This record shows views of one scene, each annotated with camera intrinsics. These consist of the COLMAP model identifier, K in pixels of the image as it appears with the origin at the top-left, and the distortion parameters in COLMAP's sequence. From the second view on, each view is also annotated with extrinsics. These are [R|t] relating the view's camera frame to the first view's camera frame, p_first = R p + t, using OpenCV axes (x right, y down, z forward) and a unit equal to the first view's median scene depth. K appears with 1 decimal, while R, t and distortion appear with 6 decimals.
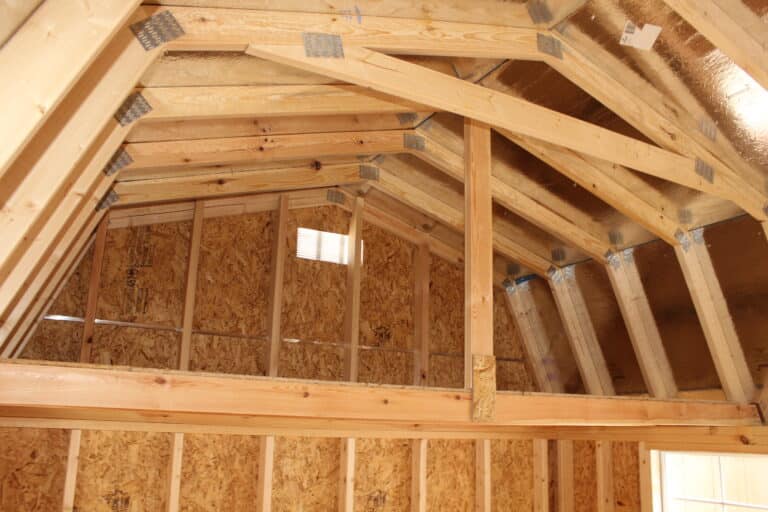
lens RADIAL K [[643.2, 0, 388.6], [0, 643.2, 262.2], [0, 0, 1]] dist [-0.127455, 0.061130]
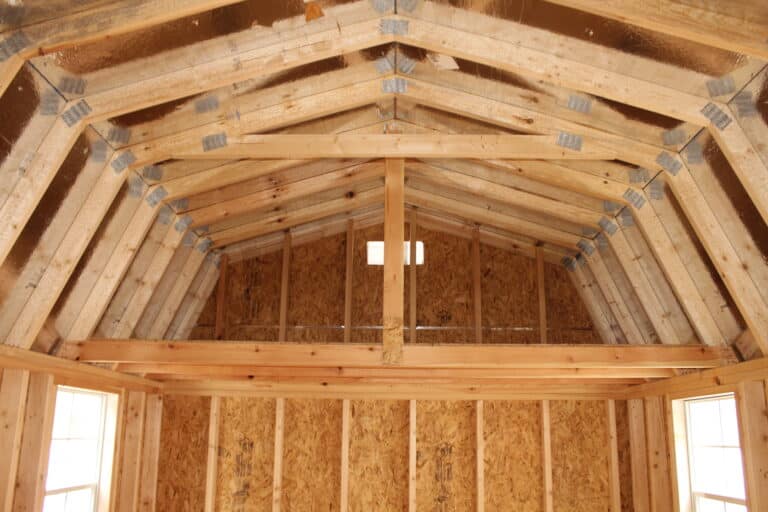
lens RADIAL K [[643.2, 0, 381.5], [0, 643.2, 252.0], [0, 0, 1]] dist [-0.127455, 0.061130]
pose [[0.865697, -0.150244, -0.477488, 0.536953], [0.132474, 0.988647, -0.070905, 0.067200], [0.482721, -0.001872, 0.875772, -0.142083]]
